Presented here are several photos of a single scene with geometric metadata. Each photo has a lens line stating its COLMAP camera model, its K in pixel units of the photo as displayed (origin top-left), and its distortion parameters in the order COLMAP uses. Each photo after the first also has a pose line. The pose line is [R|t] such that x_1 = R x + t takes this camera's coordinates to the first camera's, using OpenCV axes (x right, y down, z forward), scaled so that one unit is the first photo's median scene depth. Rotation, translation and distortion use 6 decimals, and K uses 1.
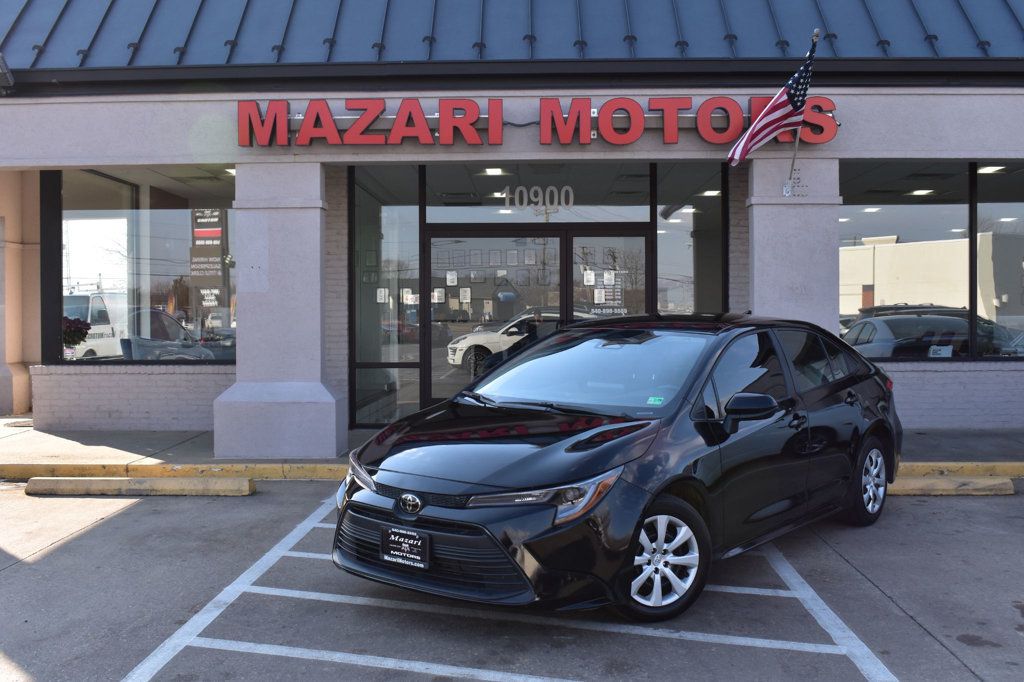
lens RADIAL K [[1127.7, 0, 512.0], [0, 1127.7, 341.0], [0, 0, 1]] dist [-0.061890, -0.000217]
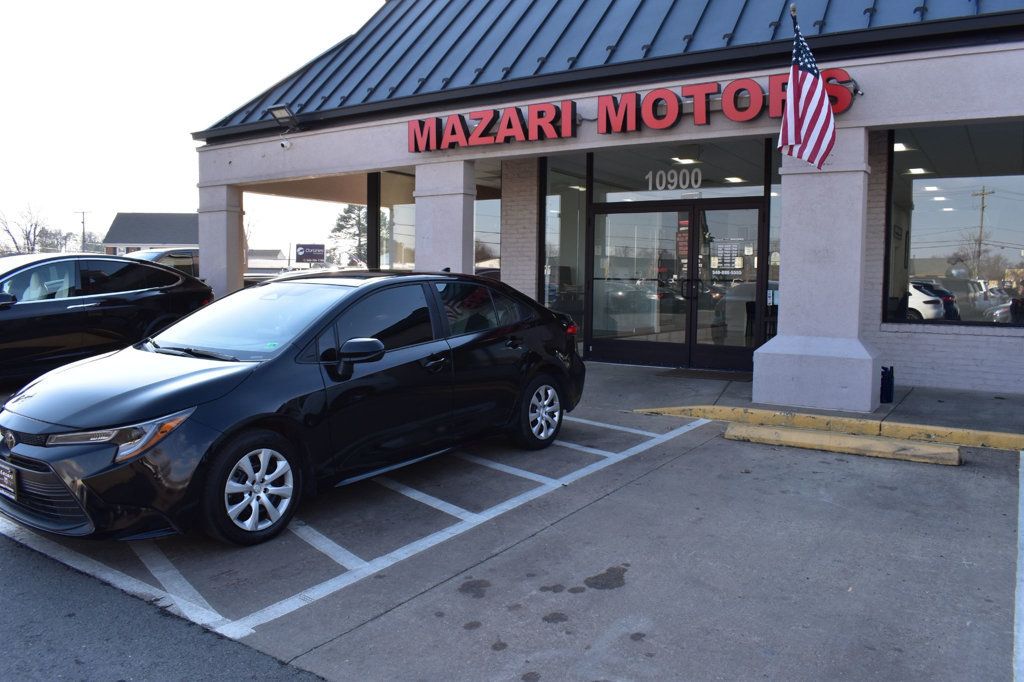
lens RADIAL K [[796.4, 0, 512.0], [0, 796.4, 341.0], [0, 0, 1]] dist [-0.094113, 0.012604]
pose [[0.846824, 0.054073, -0.529118, 0.401673], [-0.025348, 0.997791, 0.061401, -0.000041], [0.531270, -0.038583, 0.846324, 0.204614]]
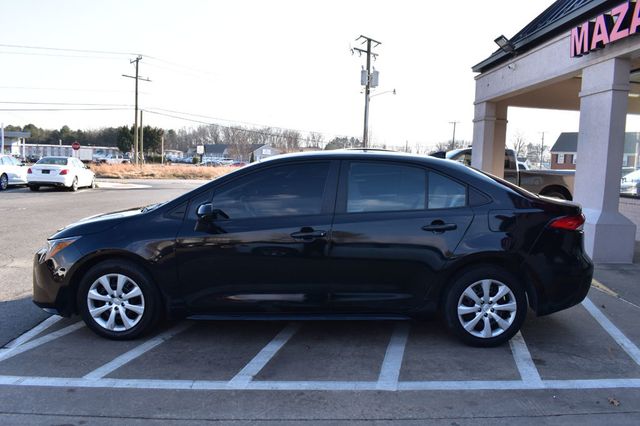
lens RADIAL K [[497.7, 0, 320.0], [0, 497.7, 213.0], [0, 0, 1]] dist [-0.094113, 0.012604]
pose [[0.051765, 0.105802, -0.993039, 0.431036], [-0.057596, 0.993033, 0.102799, -0.003849], [0.996997, 0.051874, 0.057499, 0.600933]]
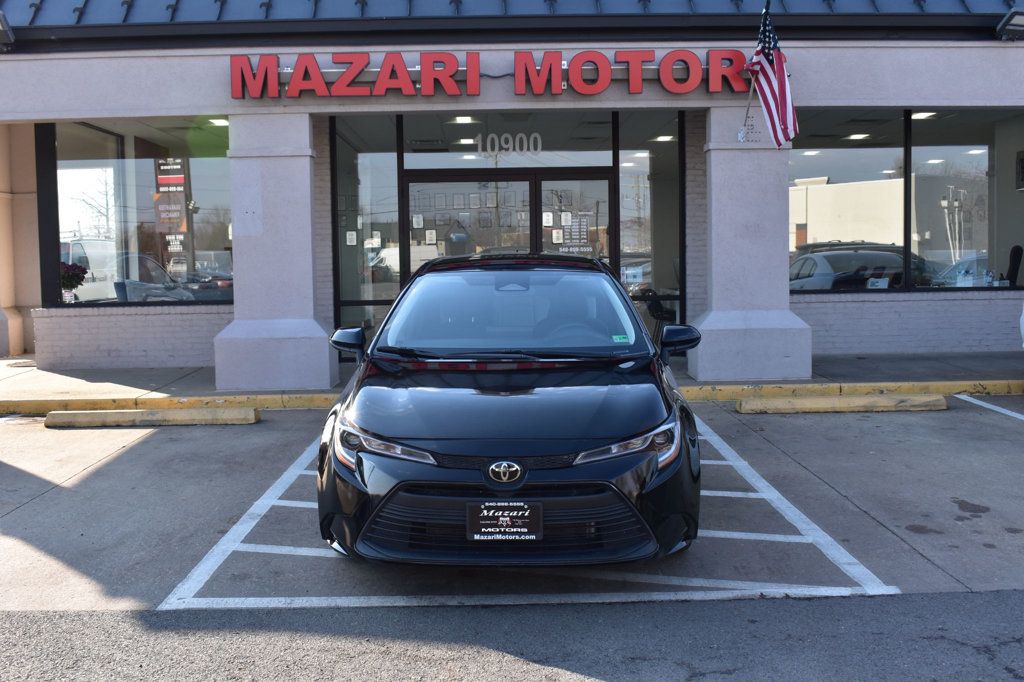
lens RADIAL K [[1080.8, 0, 513.8], [0, 1080.8, 342.6], [0, 0, 1]] dist [-0.071121, 0.006111]
pose [[0.998714, -0.016205, 0.048043, -0.028617], [0.013436, 0.998261, 0.057400, 0.002729], [-0.048889, -0.056680, 0.997195, -0.039269]]
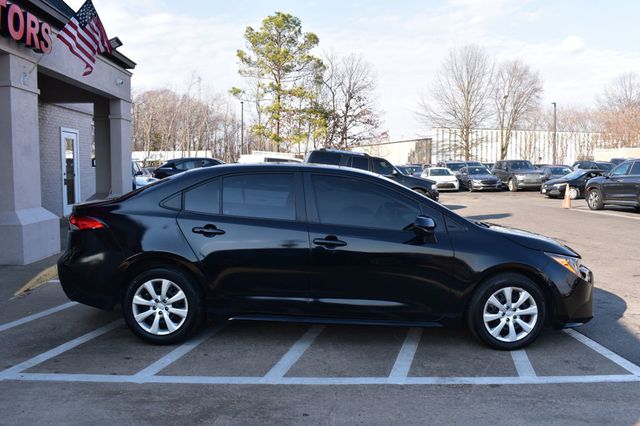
lens RADIAL K [[552.1, 0, 320.0], [0, 552.1, 213.0], [0, 0, 1]] dist [-0.085456, 0.002534]
pose [[-0.089795, -0.075979, 0.993058, -0.487593], [0.018452, 0.996788, 0.077932, -0.008072], [-0.995789, 0.025321, -0.088105, 0.669540]]
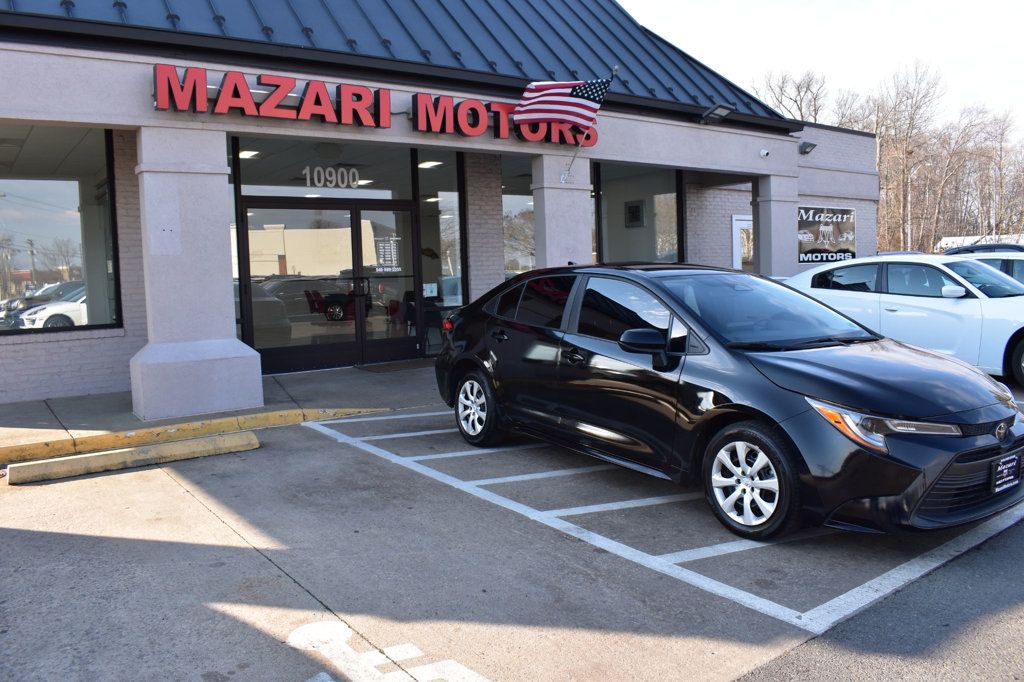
lens RADIAL K [[796.4, 0, 512.0], [0, 796.4, 341.0], [0, 0, 1]] dist [-0.094113, 0.012604]
pose [[0.785248, -0.073092, 0.614853, -0.426431], [0.041552, 0.996990, 0.065451, 0.001077], [-0.617786, -0.025847, 0.785921, 0.248406]]
